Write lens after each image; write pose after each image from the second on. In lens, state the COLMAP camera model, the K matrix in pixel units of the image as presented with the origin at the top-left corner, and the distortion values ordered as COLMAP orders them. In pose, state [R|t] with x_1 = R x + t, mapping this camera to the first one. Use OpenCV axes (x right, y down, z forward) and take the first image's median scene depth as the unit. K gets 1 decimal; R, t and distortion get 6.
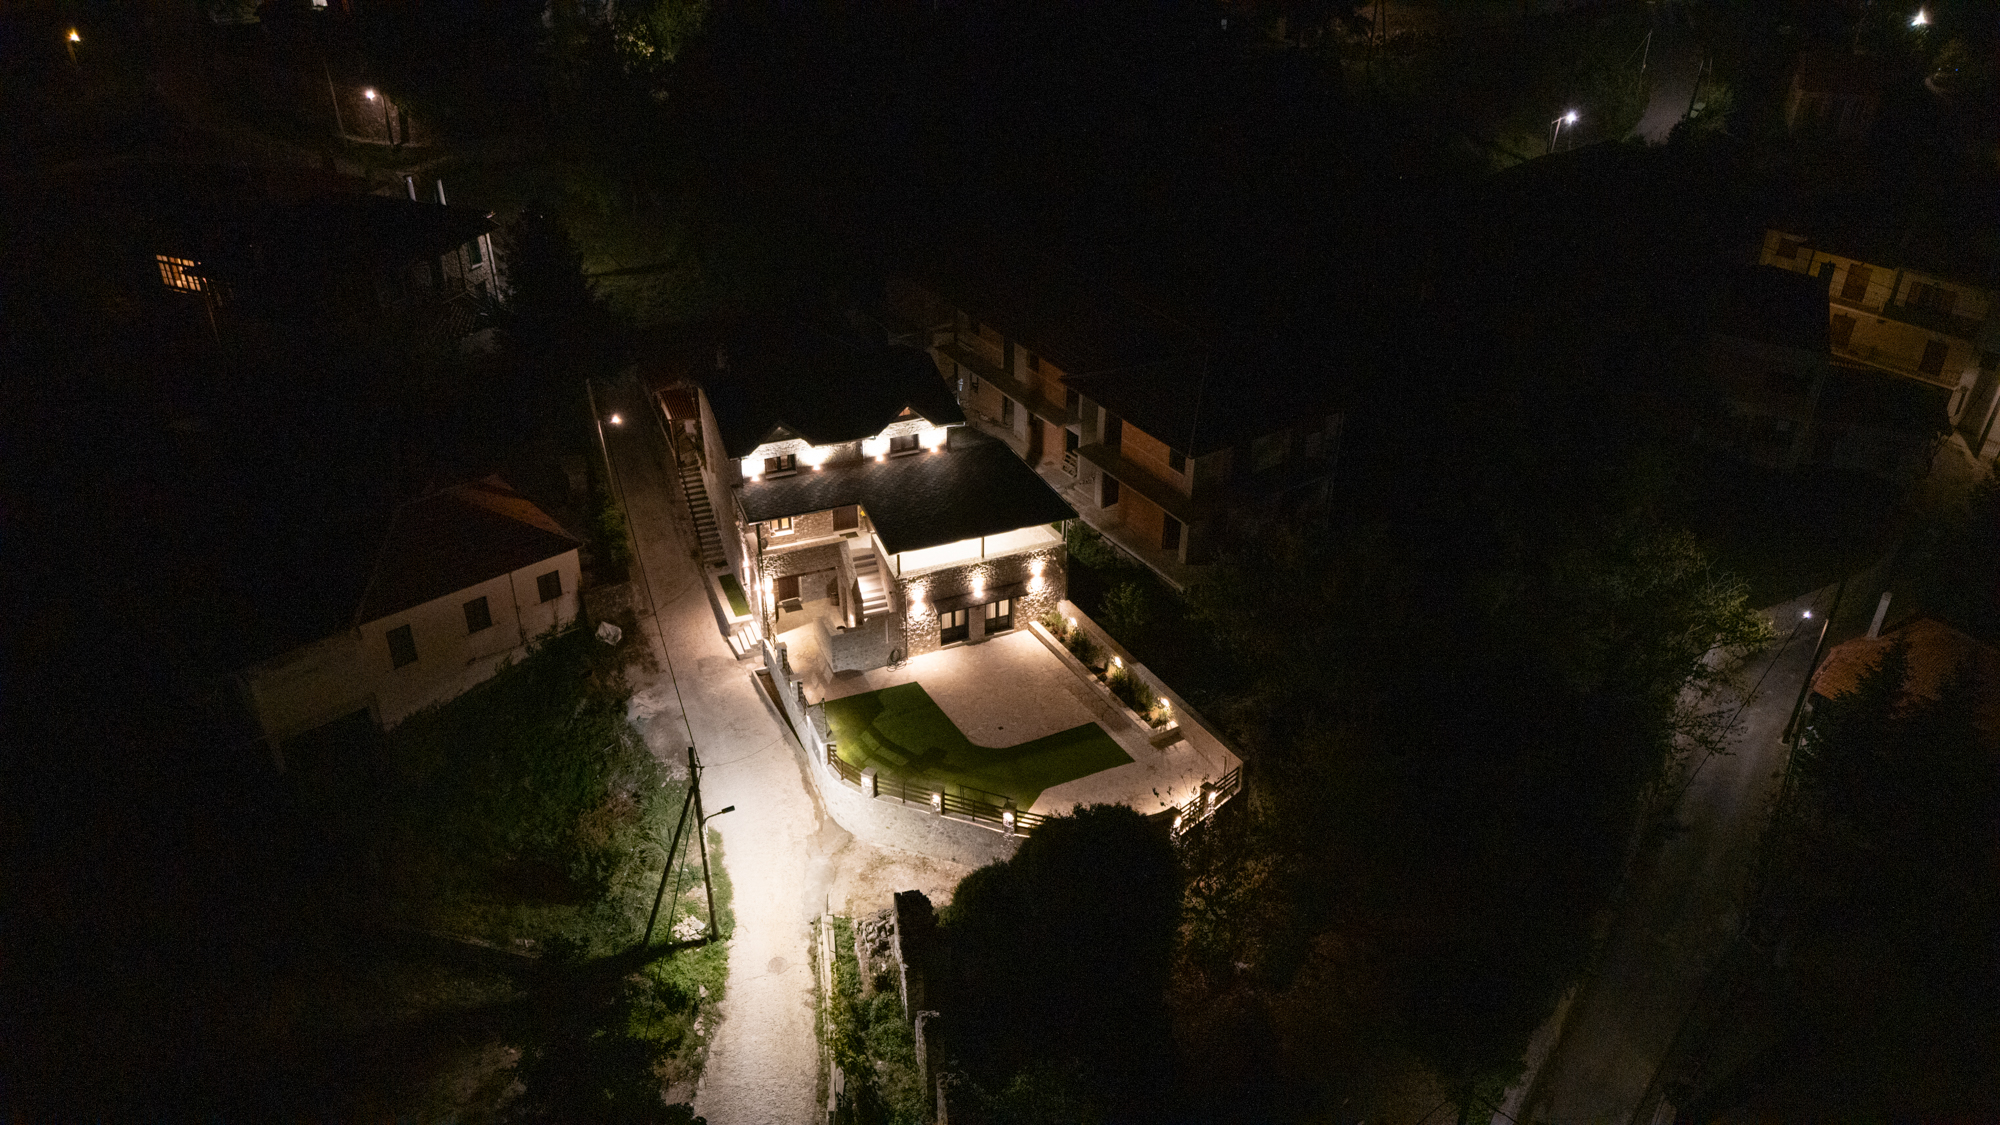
lens RADIAL K [[1446.9, 0, 1014.5], [0, 1446.9, 557.5], [0, 0, 1]] dist [0.133485, -0.173641]
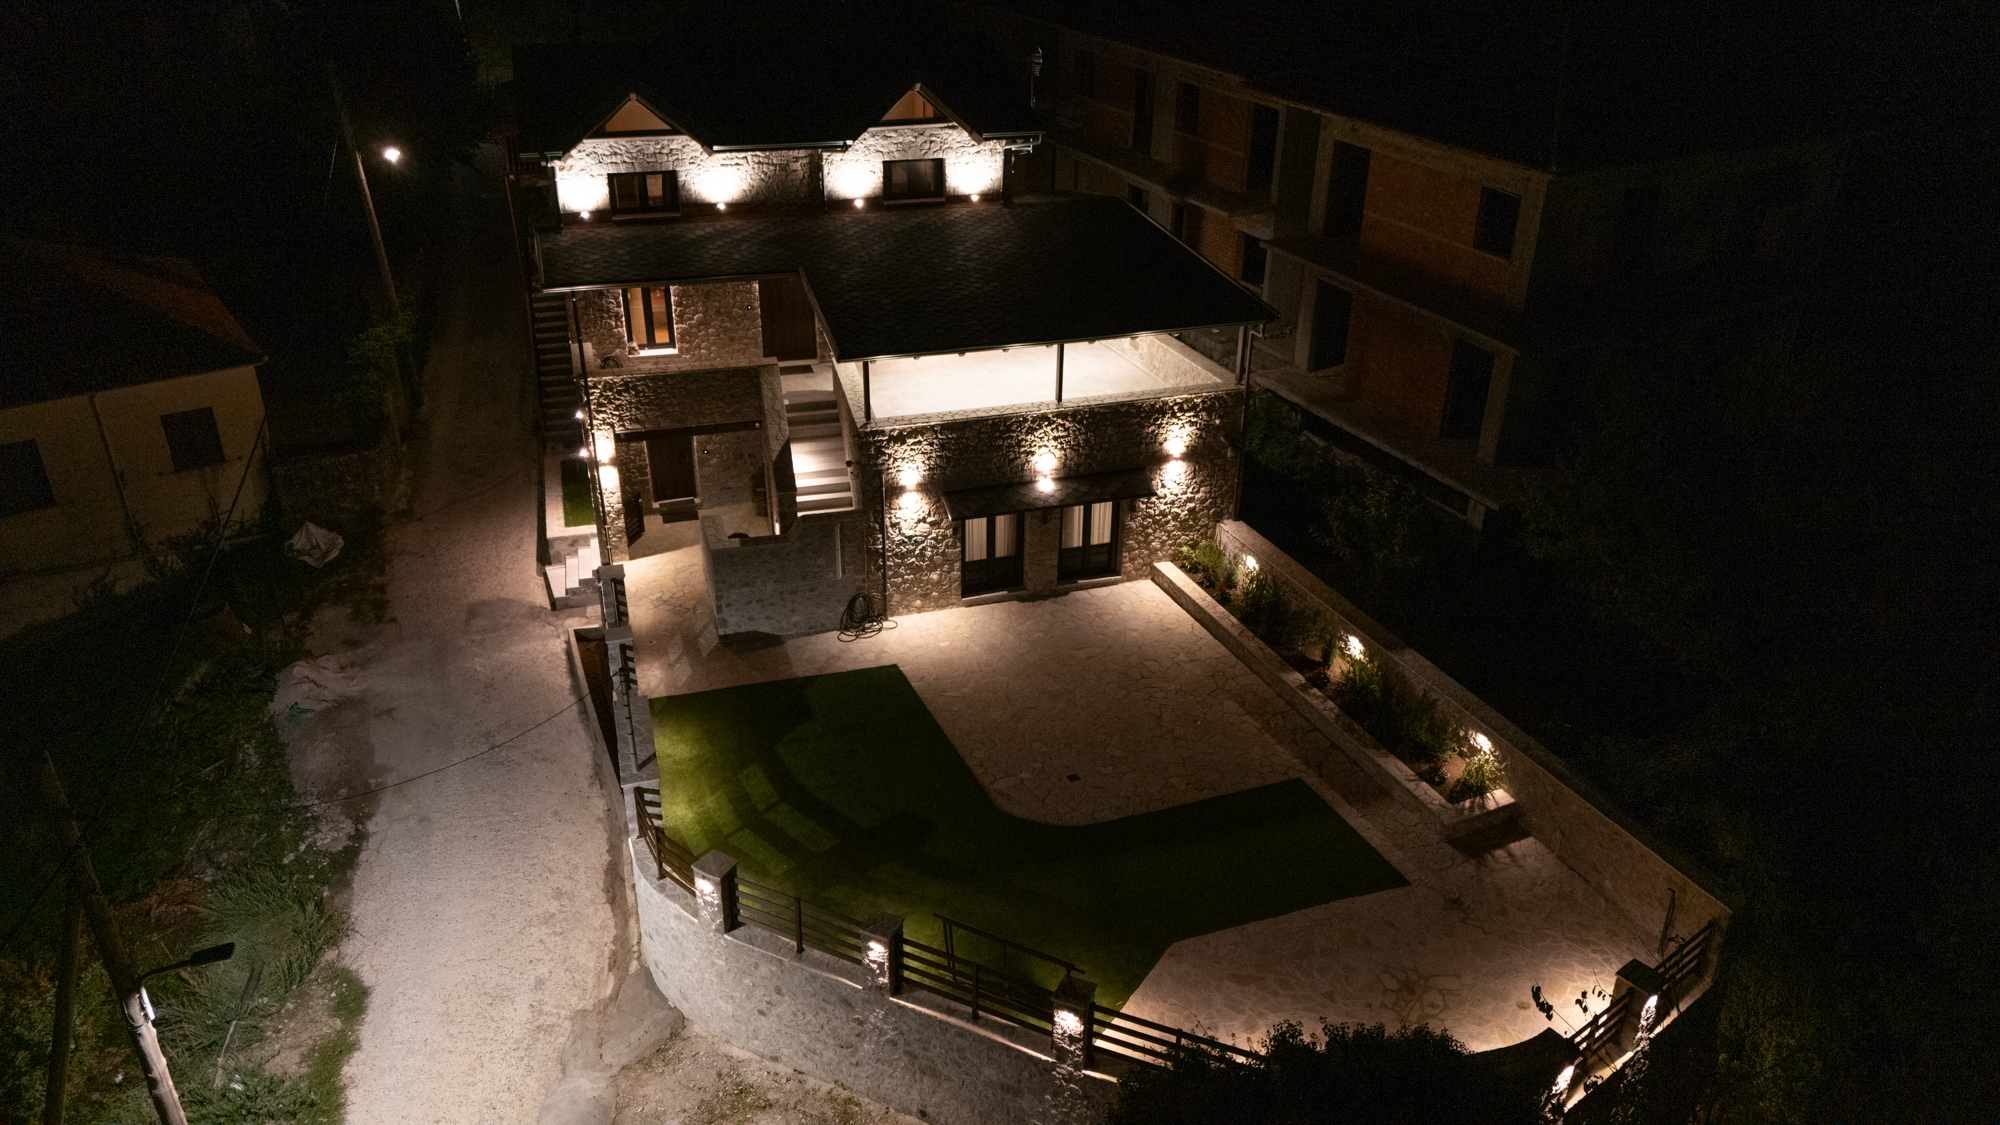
lens RADIAL K [[1456.2, 0, 1011.7], [0, 1456.2, 561.4], [0, 0, 1]] dist [0.101023, -0.126728]
pose [[0.994440, 0.050780, -0.092251, 0.008077], [-0.055405, 0.997296, -0.048280, 0.073612], [0.089550, 0.053123, 0.994565, 0.552698]]
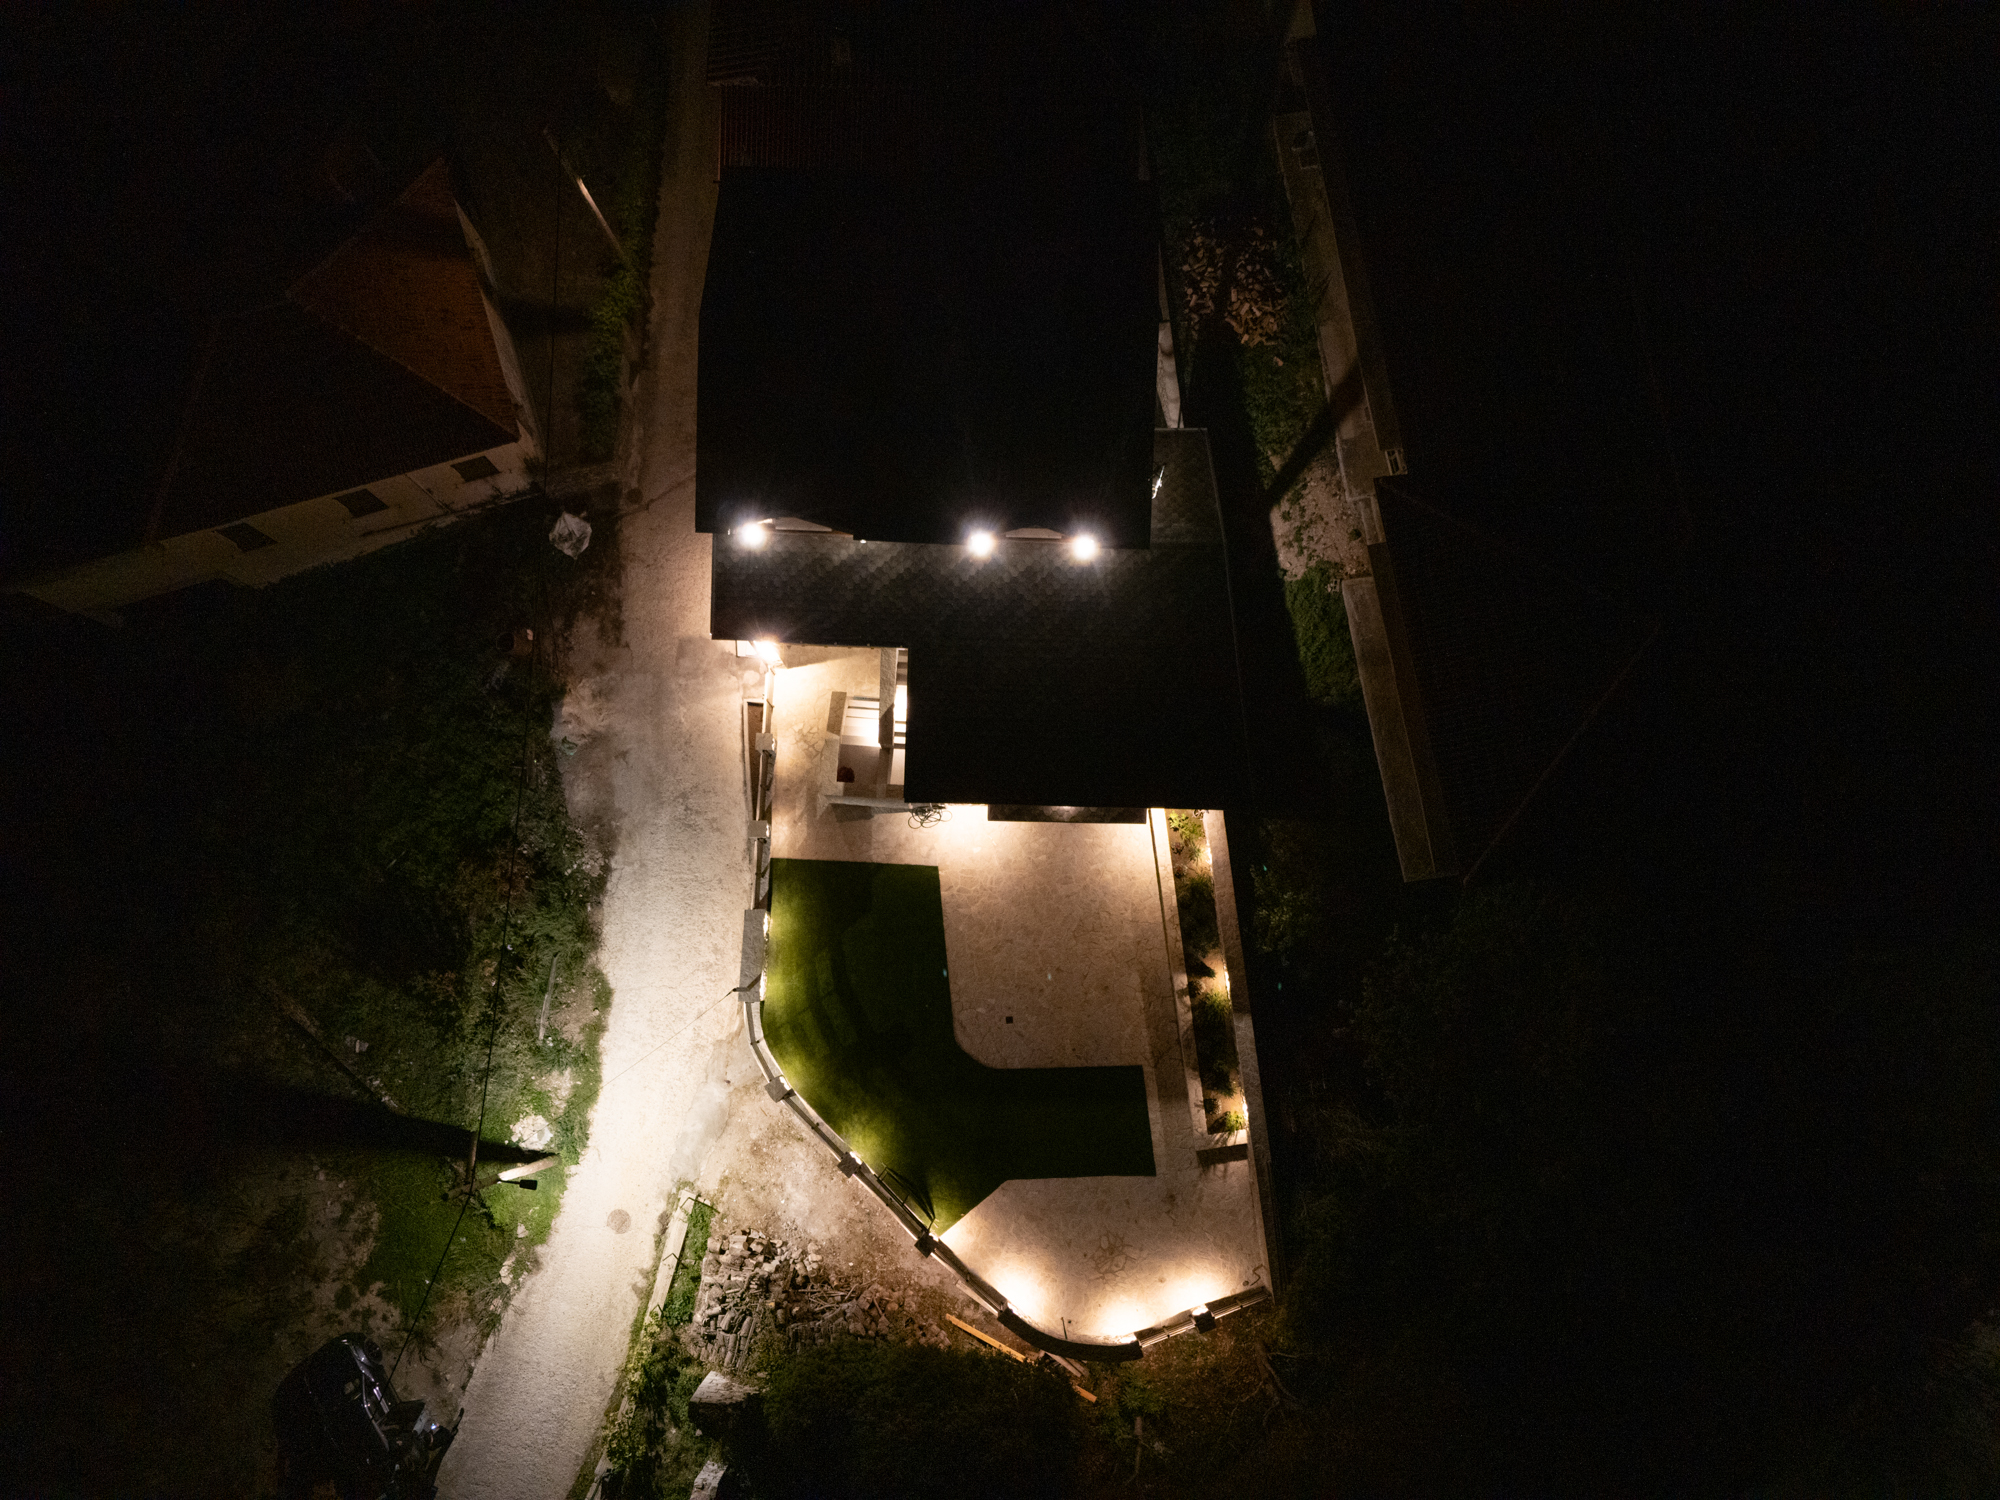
lens RADIAL K [[1460.2, 0, 1007.8], [0, 1460.2, 744.6], [0, 0, 1]] dist [0.114518, -0.161428]
pose [[0.909904, 0.408839, -0.070178, -0.014319], [-0.217304, 0.613892, 0.758891, -0.467282], [0.353346, -0.675269, 0.647425, 0.615453]]
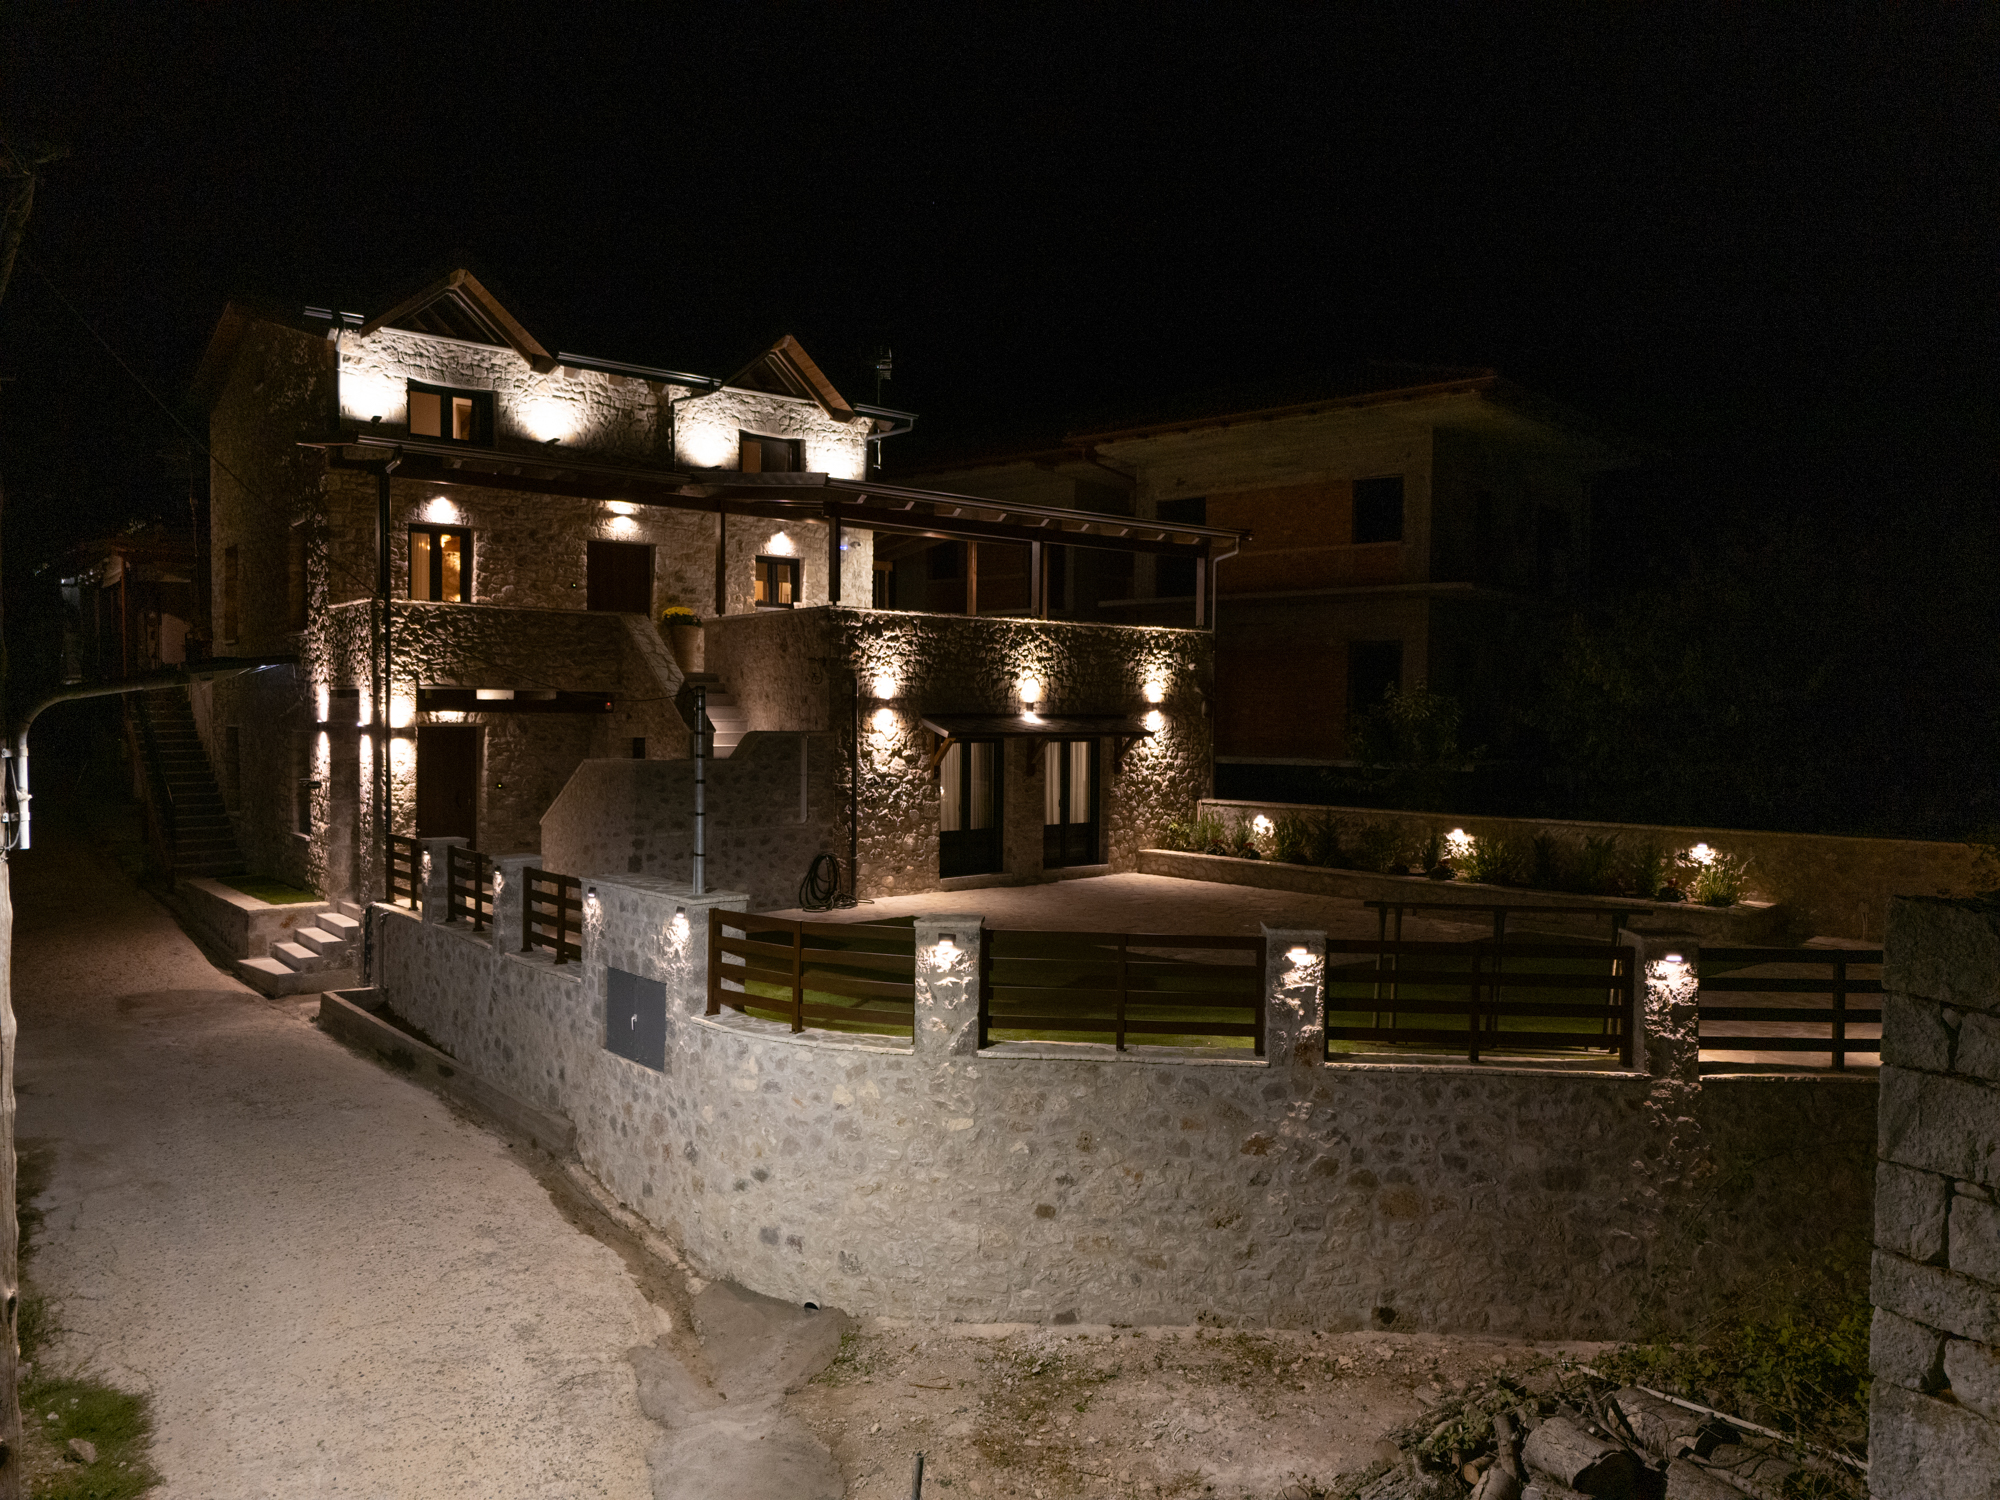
lens RADIAL K [[1460.2, 0, 1007.8], [0, 1460.2, 744.6], [0, 0, 1]] dist [0.114518, -0.161428]
pose [[0.958393, -0.010280, 0.285266, -0.137792], [0.149037, 0.870346, -0.469347, 0.204673], [-0.243455, 0.492334, 0.835665, 0.715162]]
